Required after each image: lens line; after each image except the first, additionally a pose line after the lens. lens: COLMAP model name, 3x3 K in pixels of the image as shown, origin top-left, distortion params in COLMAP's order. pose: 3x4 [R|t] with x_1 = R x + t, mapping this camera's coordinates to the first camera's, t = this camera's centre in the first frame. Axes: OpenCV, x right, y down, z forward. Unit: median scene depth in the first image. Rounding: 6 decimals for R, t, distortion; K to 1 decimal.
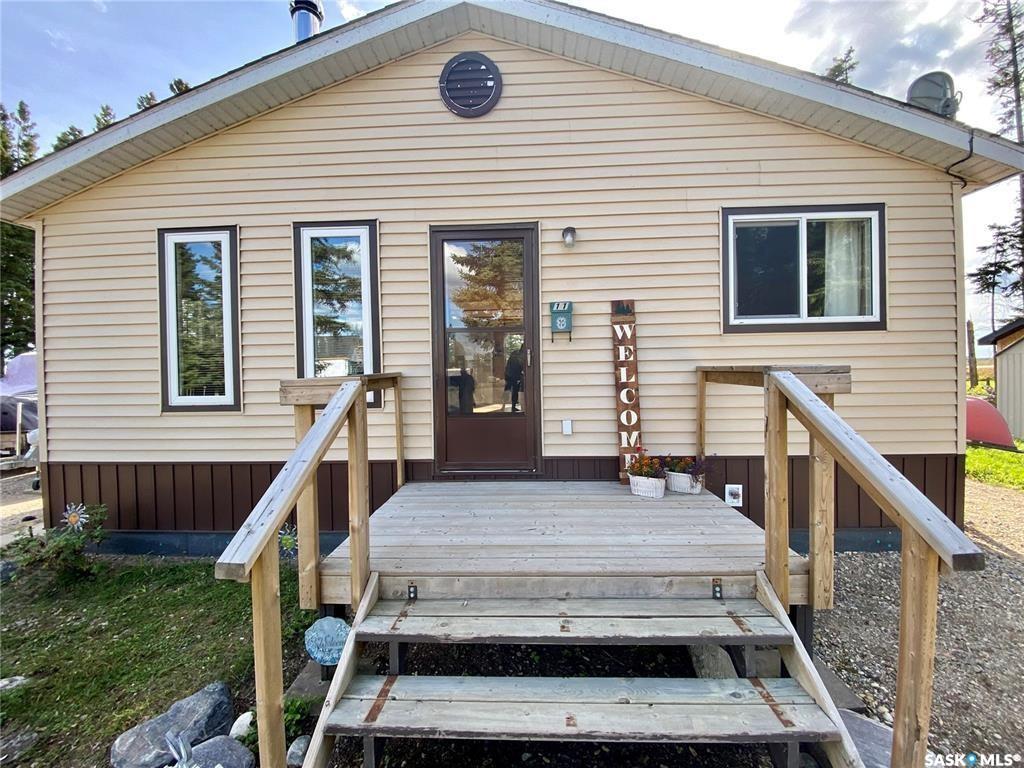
lens RADIAL K [[411.5, 0, 512.3], [0, 411.5, 402.3], [0, 0, 1]] dist [-0.001171, -0.000607]
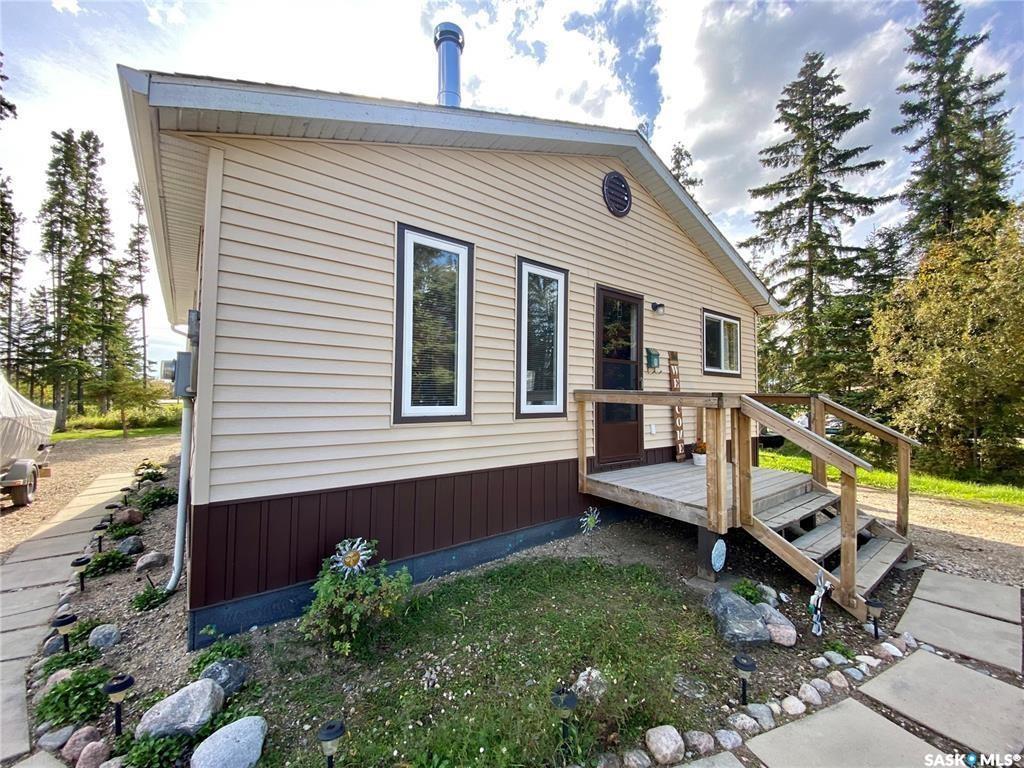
lens RADIAL K [[420.0, 0, 518.3], [0, 420.0, 380.2], [0, 0, 1]] dist [0.009016, -0.022338]
pose [[0.750384, 0.050395, 0.659079, -1.299471], [-0.007867, 0.997700, -0.067331, -0.011739], [-0.660956, 0.045340, 0.749054, 0.144104]]
